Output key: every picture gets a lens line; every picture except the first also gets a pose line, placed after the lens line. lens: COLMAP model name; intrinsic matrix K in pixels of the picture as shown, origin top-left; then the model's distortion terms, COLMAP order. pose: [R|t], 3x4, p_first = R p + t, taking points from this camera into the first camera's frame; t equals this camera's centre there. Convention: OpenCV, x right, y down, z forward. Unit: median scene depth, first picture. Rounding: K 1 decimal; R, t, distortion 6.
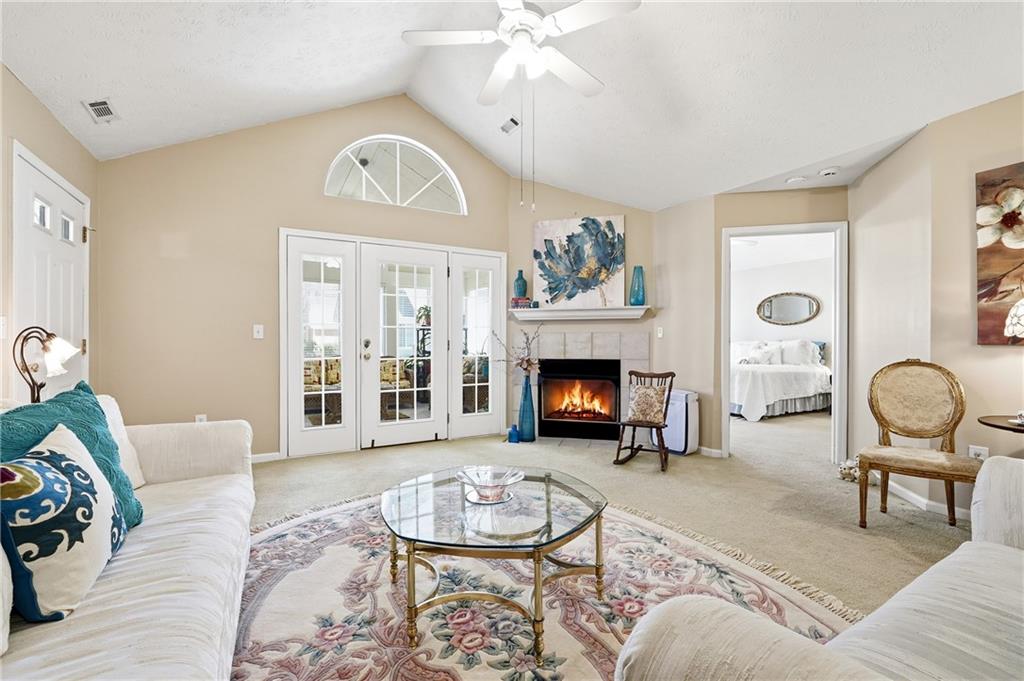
lens RADIAL K [[436.4, 0, 507.3], [0, 436.4, 343.2], [0, 0, 1]] dist [-0.015101, 0.002826]
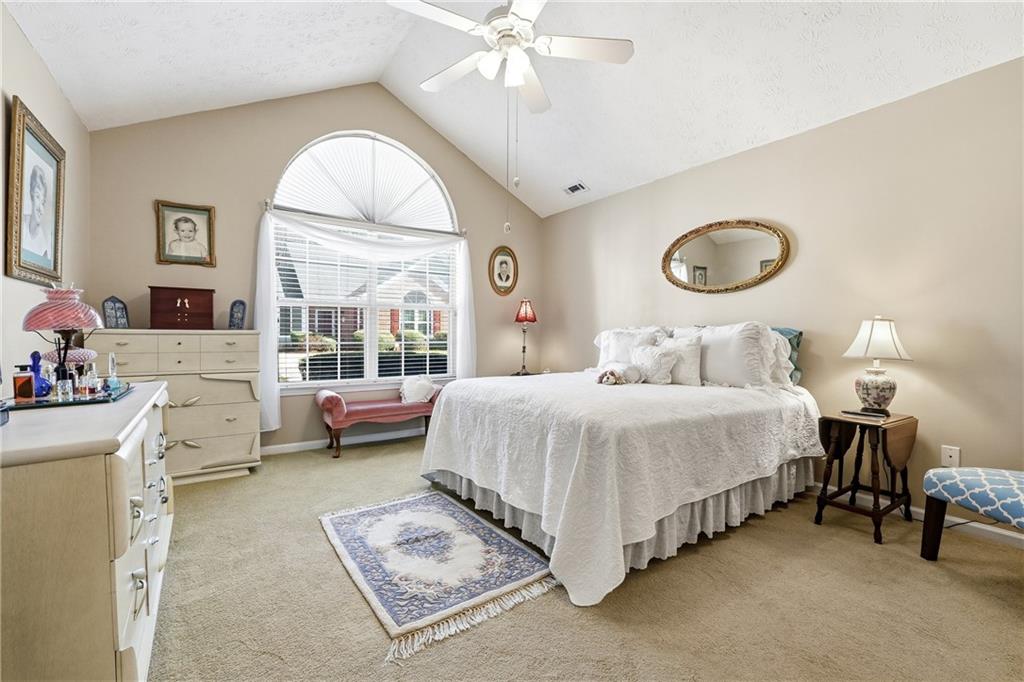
lens RADIAL K [[436.4, 0, 510.9], [0, 436.4, 340.6], [0, 0, 1]] dist [-0.015101, 0.002826]
pose [[0.995171, -0.002225, 0.098133, 0.417836], [0.000236, 0.999794, 0.020278, 0.000325], [-0.098158, -0.020157, 0.994967, 0.616726]]
